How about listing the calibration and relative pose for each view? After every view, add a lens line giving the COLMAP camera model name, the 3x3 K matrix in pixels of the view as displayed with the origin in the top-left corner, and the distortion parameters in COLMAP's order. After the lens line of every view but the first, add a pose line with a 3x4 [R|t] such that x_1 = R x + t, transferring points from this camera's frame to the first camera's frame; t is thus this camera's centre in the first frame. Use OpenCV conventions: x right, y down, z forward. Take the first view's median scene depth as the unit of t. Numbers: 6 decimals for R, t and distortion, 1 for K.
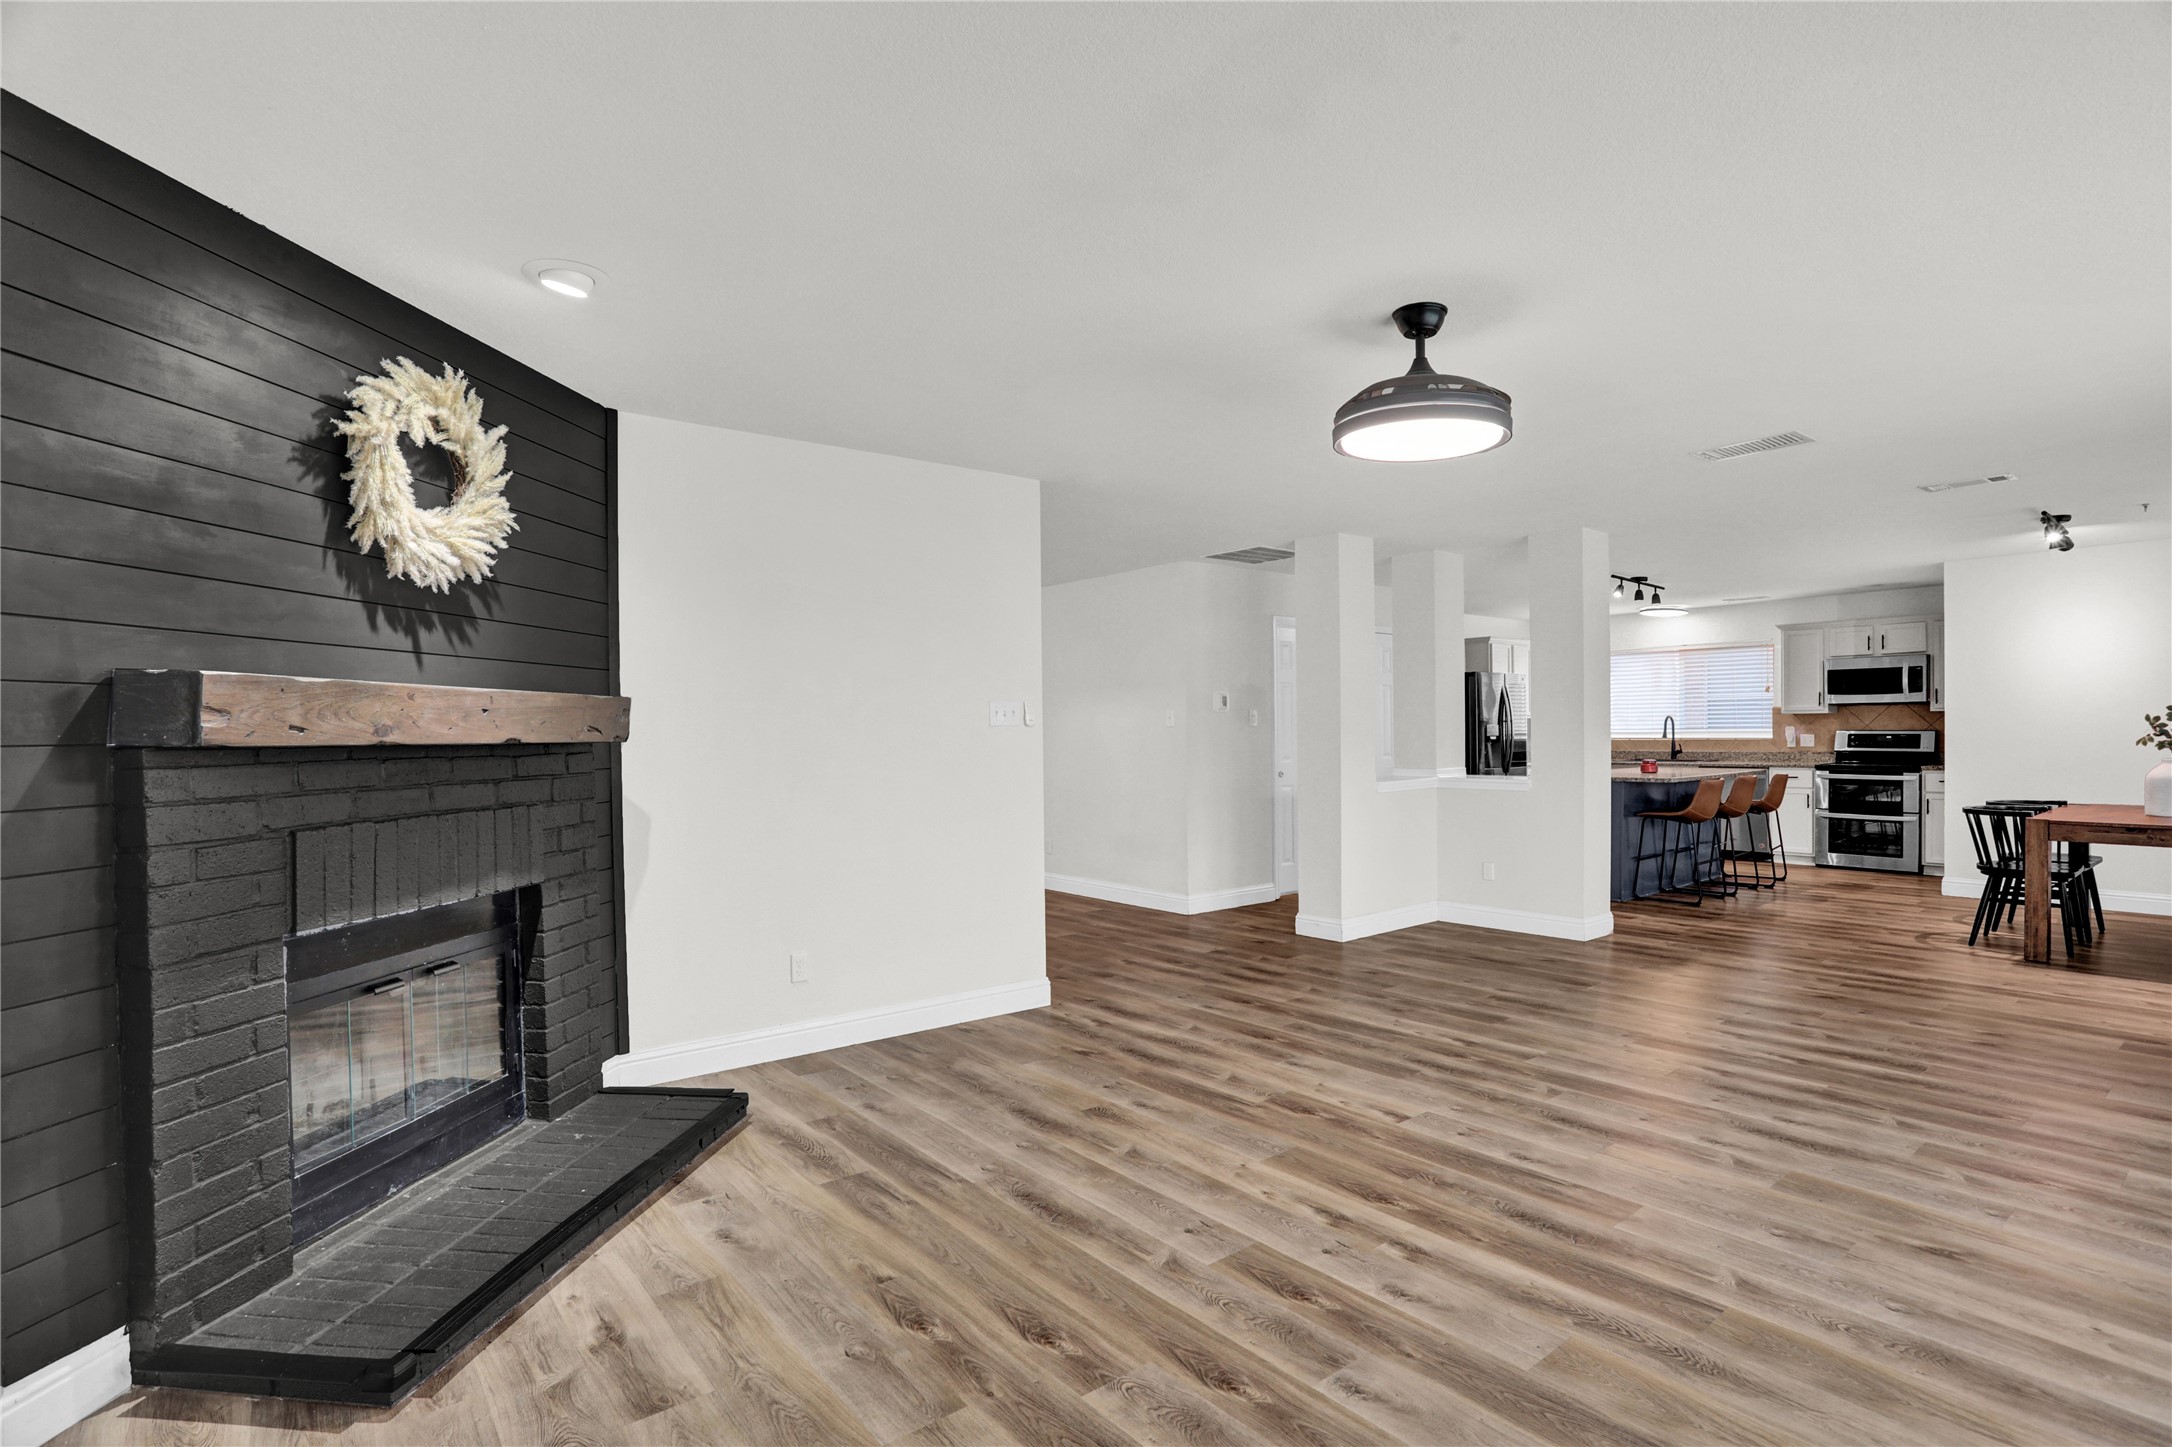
lens RADIAL K [[1093.1, 0, 1095.8], [0, 1093.1, 746.3], [0, 0, 1]] dist [-0.073352, 0.035124]
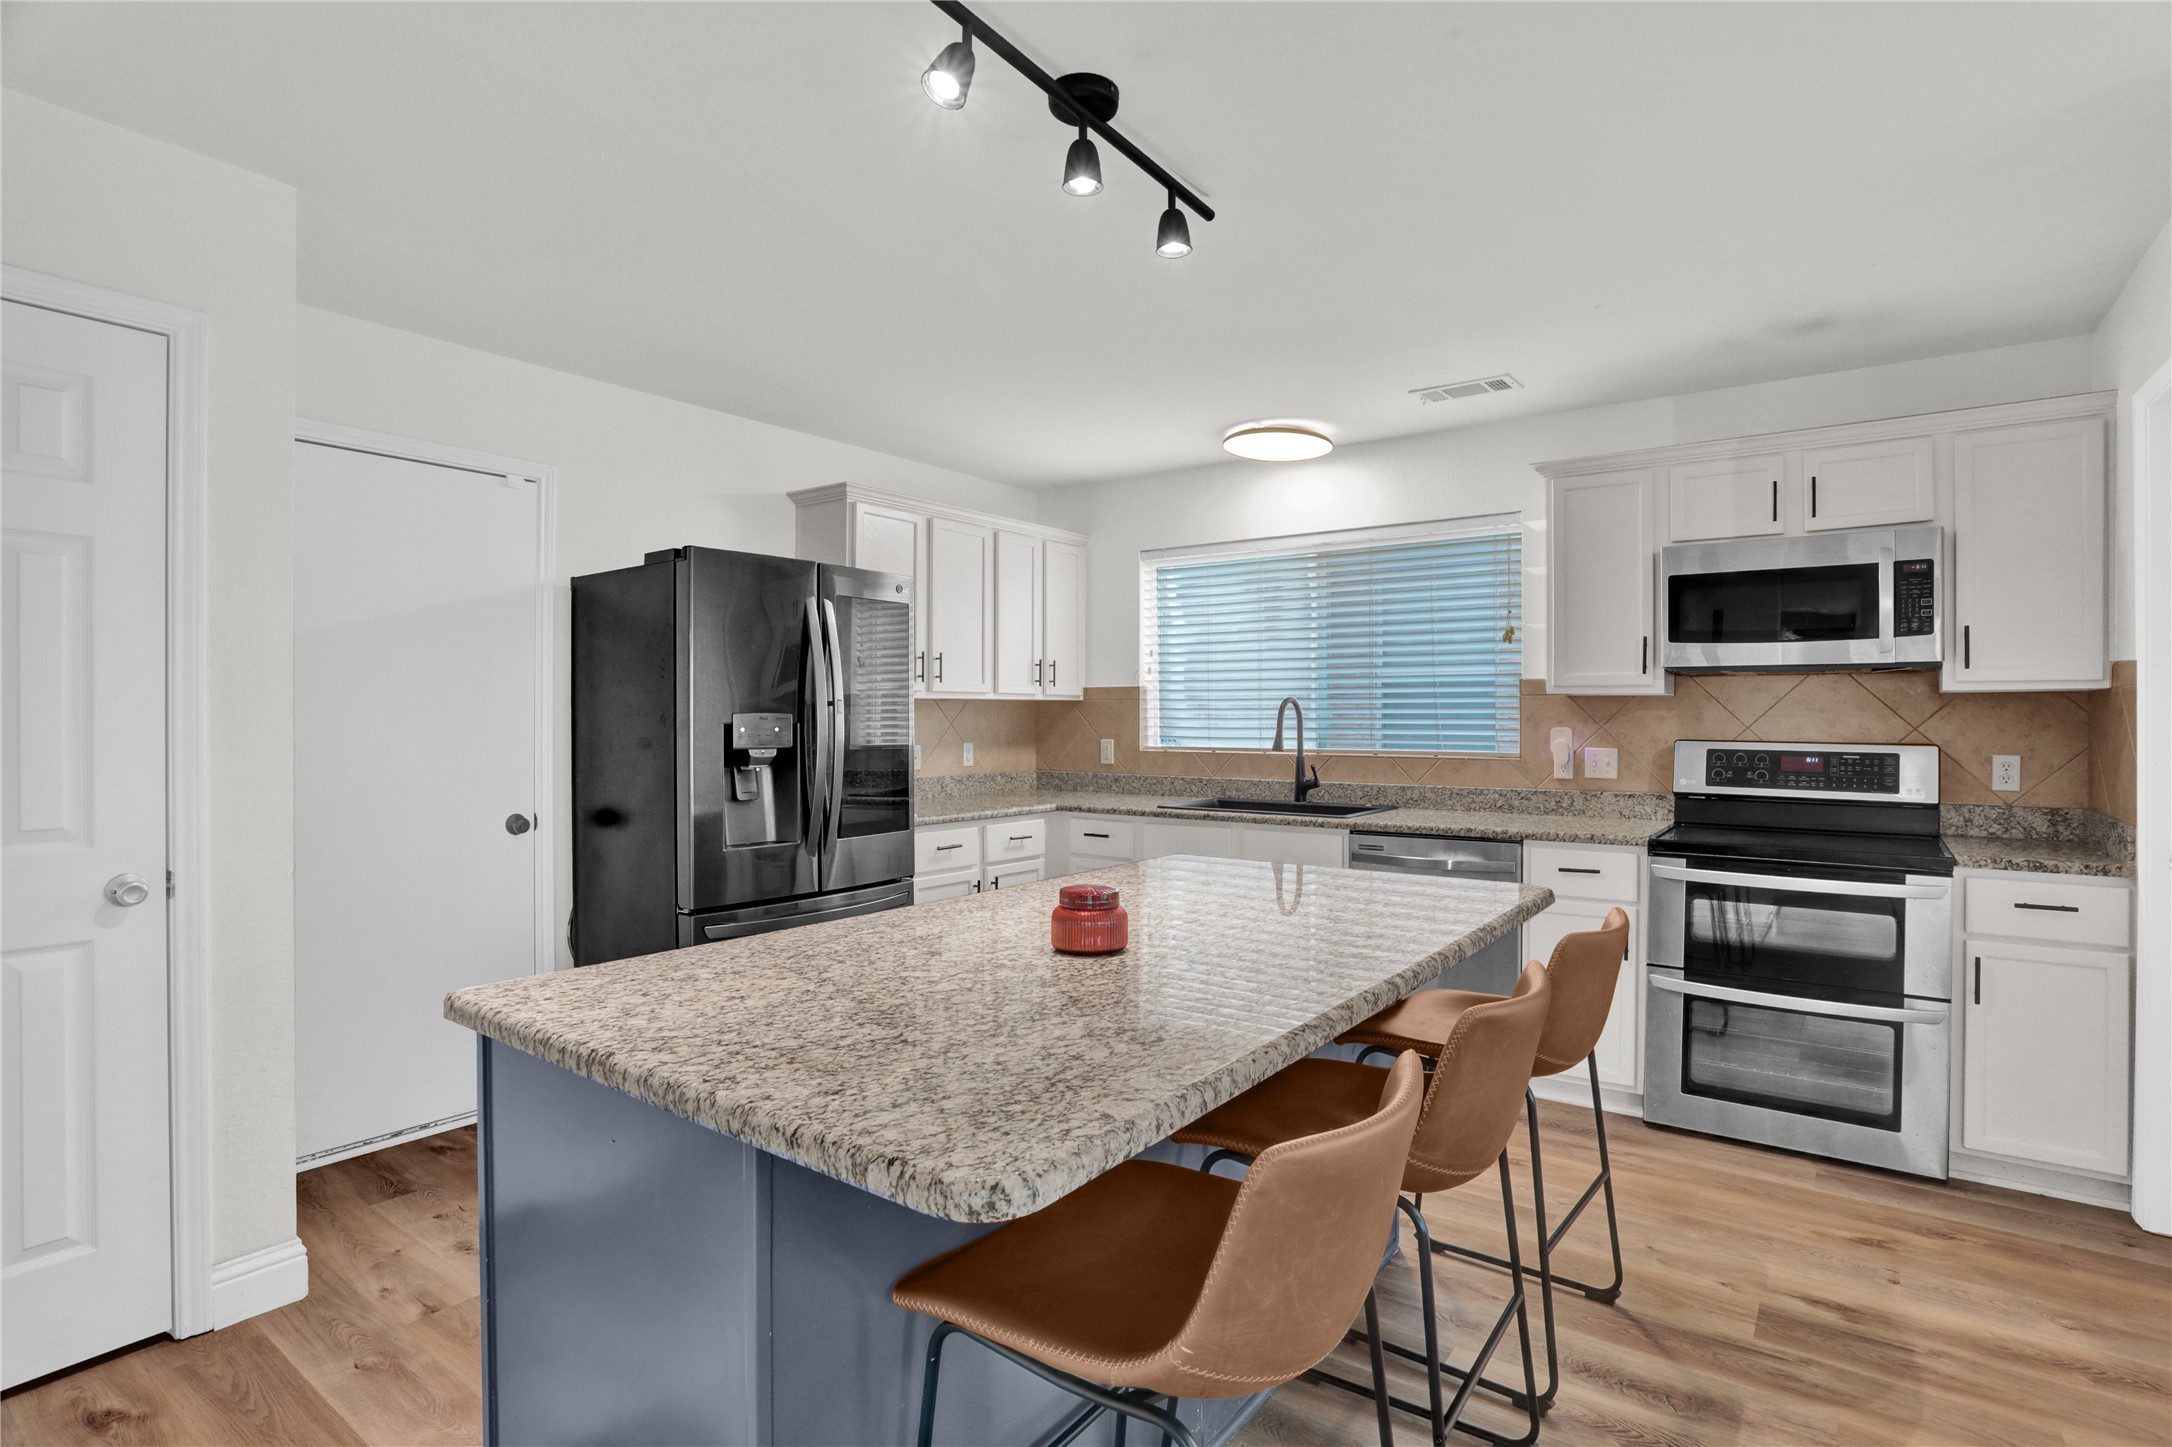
lens RADIAL K [[1067.5, 0, 1086.0], [0, 1067.5, 723.5], [0, 0, 1]] dist [-0.074784, 0.032108]
pose [[0.969860, 0.015446, 0.243171, 0.387106], [-0.012458, 0.999827, -0.013820, -0.012591], [-0.243342, 0.010374, 0.969885, 0.666255]]
